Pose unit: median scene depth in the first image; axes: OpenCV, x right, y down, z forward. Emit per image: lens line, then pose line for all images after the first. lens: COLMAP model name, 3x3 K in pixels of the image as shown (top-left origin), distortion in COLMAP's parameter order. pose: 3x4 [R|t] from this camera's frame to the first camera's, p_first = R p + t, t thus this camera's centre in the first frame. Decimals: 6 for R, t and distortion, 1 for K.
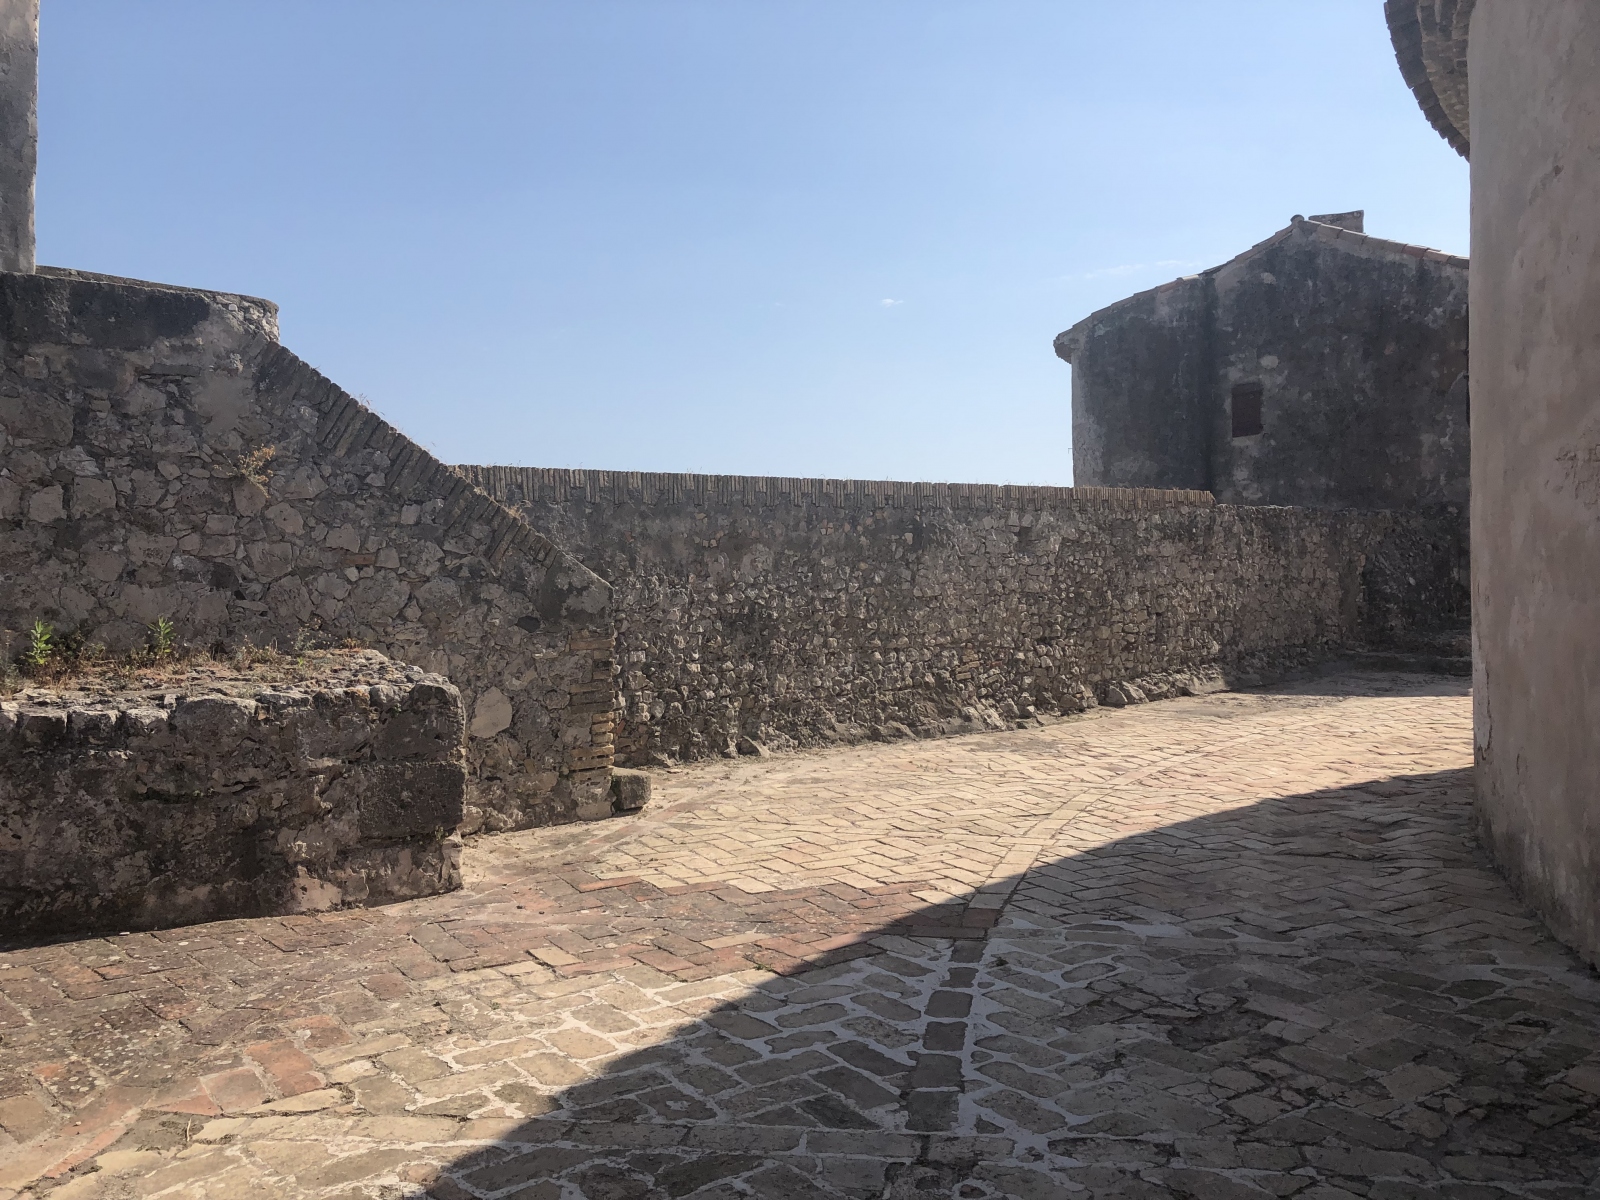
lens RADIAL K [[1331.3, 0, 803.4], [0, 1331.3, 587.9], [0, 0, 1]] dist [0.018635, 0.024333]
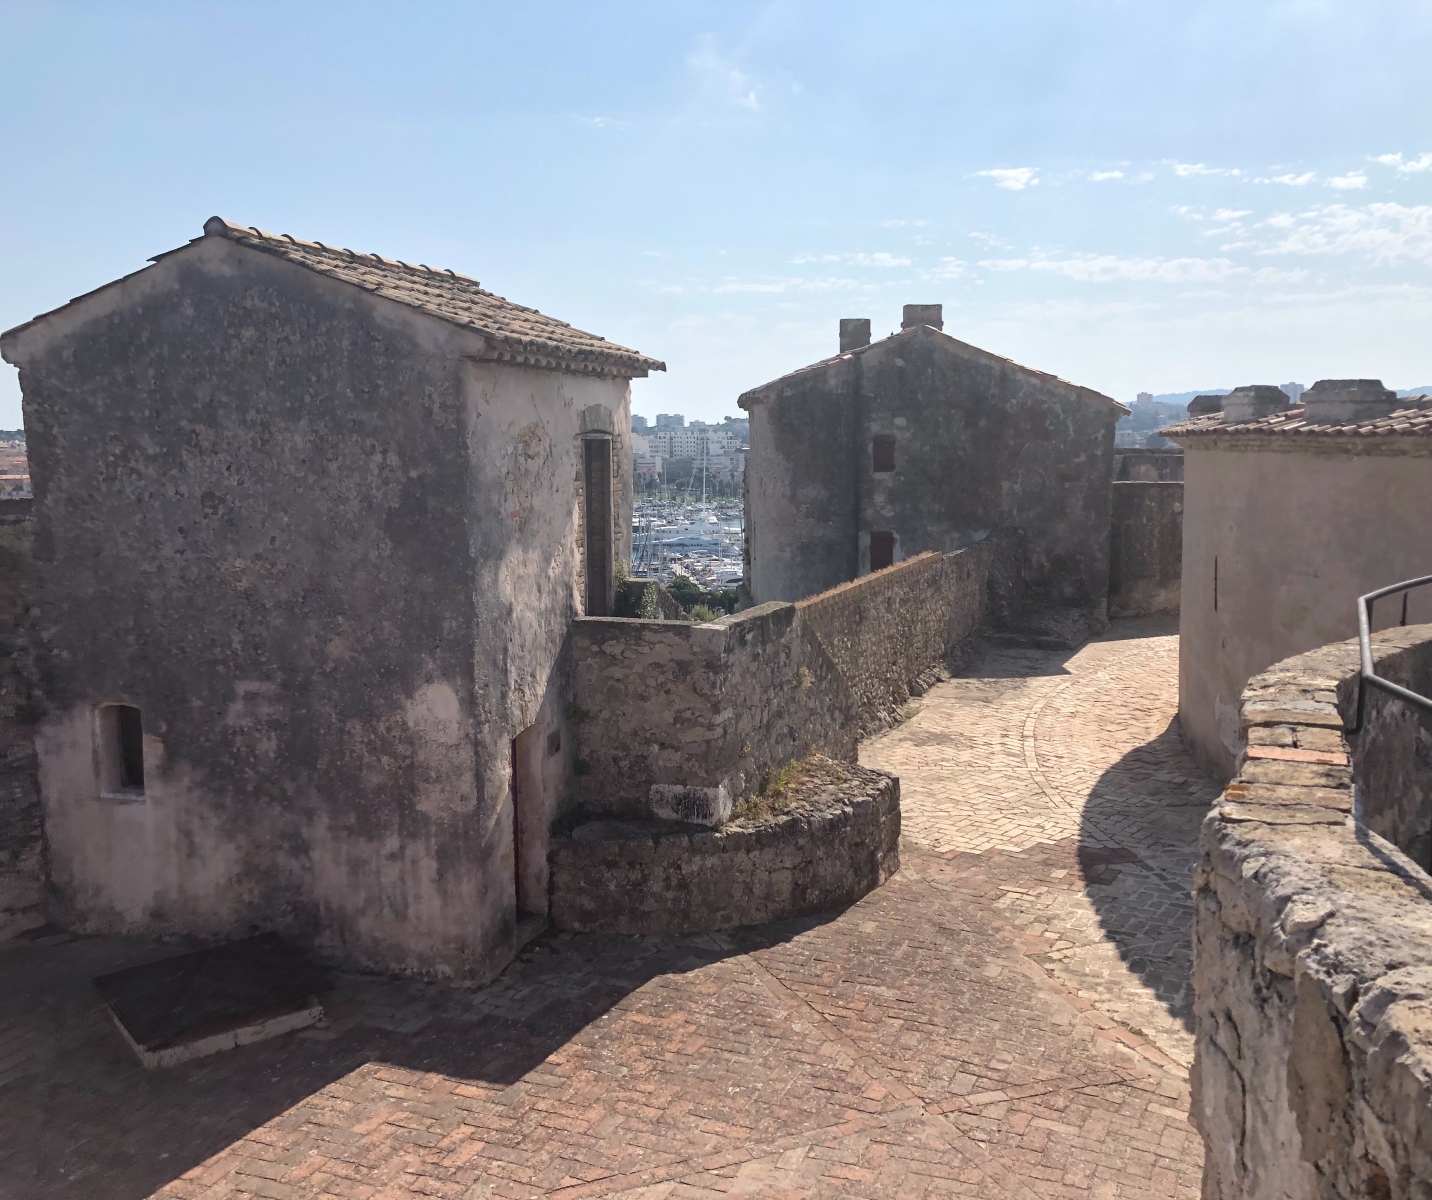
lens RADIAL K [[1356.1, 0, 753.6], [0, 1356.1, 586.6], [0, 0, 1]] dist [0.087706, -0.009671]
pose [[0.903560, -0.044378, 0.426158, -0.454957], [0.001893, 0.995026, 0.099602, -0.147249], [-0.428458, -0.089190, 0.899149, -0.284413]]
